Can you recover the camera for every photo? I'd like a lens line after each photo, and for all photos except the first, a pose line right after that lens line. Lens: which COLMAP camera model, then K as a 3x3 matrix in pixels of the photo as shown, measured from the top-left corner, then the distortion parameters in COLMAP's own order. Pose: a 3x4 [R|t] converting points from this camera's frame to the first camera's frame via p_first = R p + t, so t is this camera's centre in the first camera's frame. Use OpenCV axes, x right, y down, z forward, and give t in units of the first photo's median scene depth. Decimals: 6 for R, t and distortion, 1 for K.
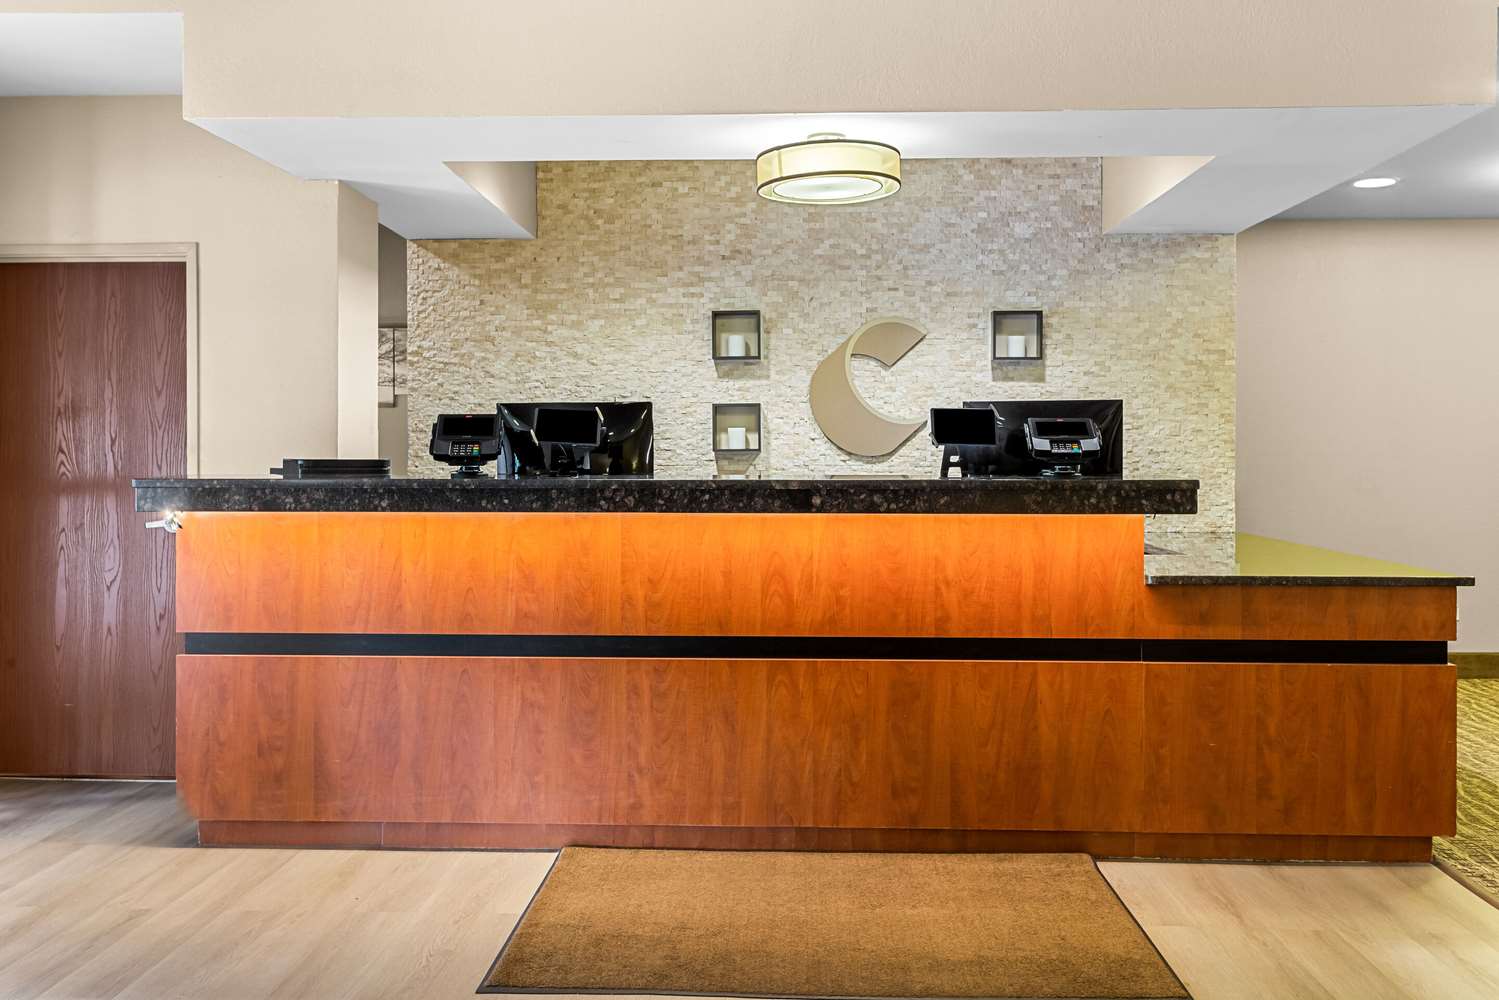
lens RADIAL K [[1347.5, 0, 749.7], [0, 1347.5, 491.1], [0, 0, 1]] dist [0.009275, -0.003426]
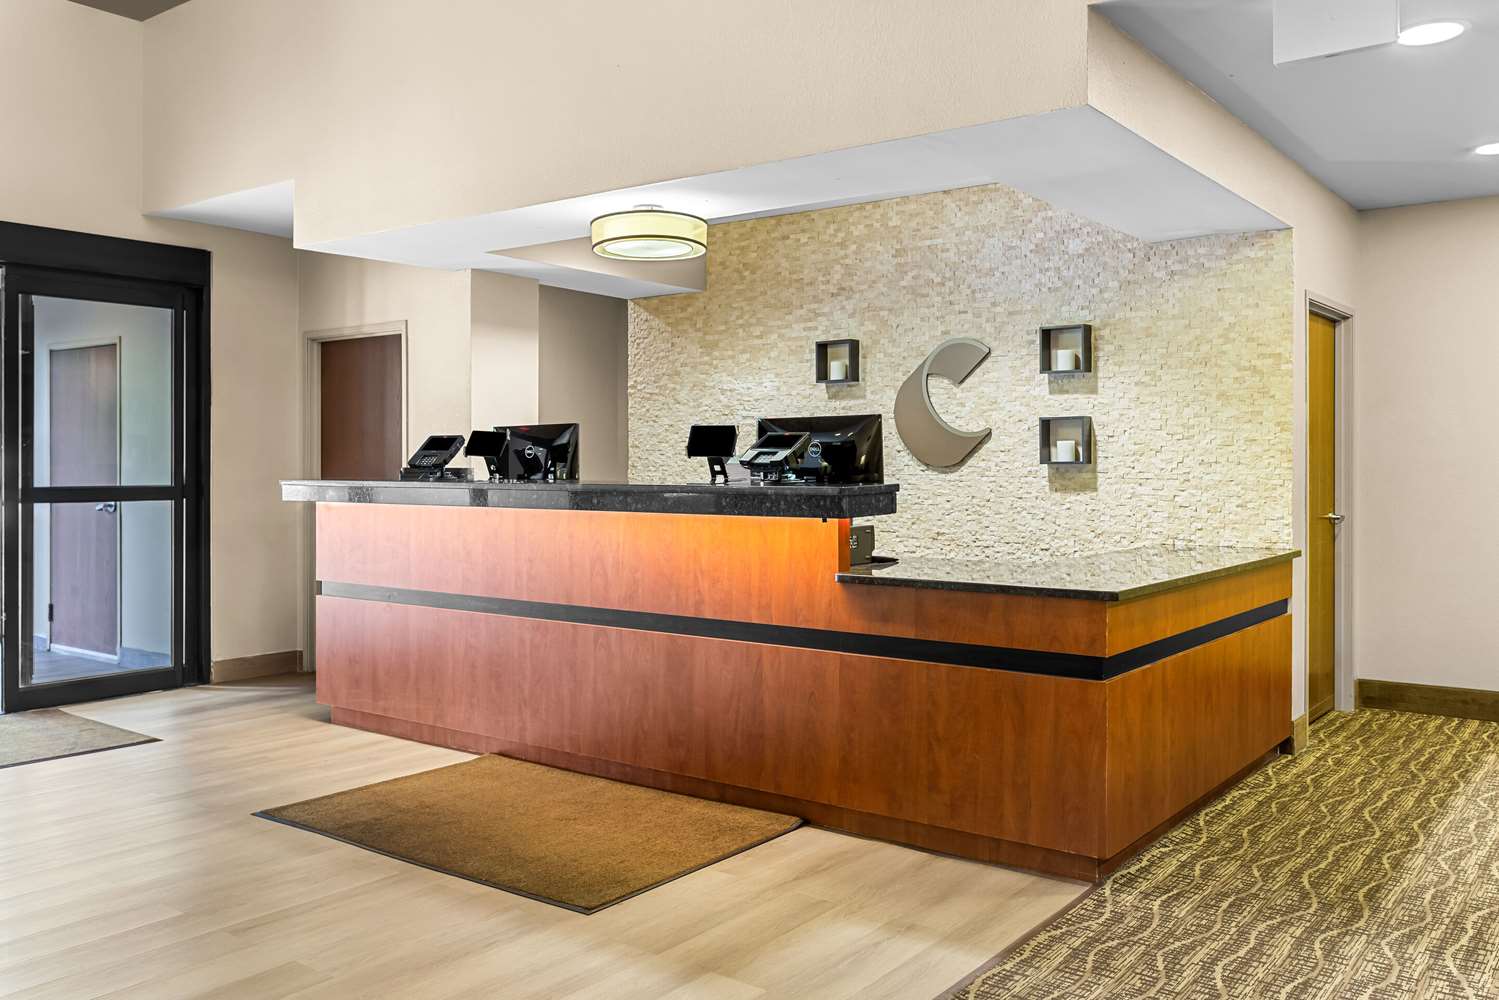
lens RADIAL K [[1259.0, 0, 748.1], [0, 1259.0, 497.5], [0, 0, 1]] dist [0.001312, -0.000425]
pose [[0.818665, 0.015657, -0.574057, 0.552494], [-0.016944, 0.999852, 0.003106, -0.001281], [0.574021, 0.007184, 0.818809, 0.075192]]
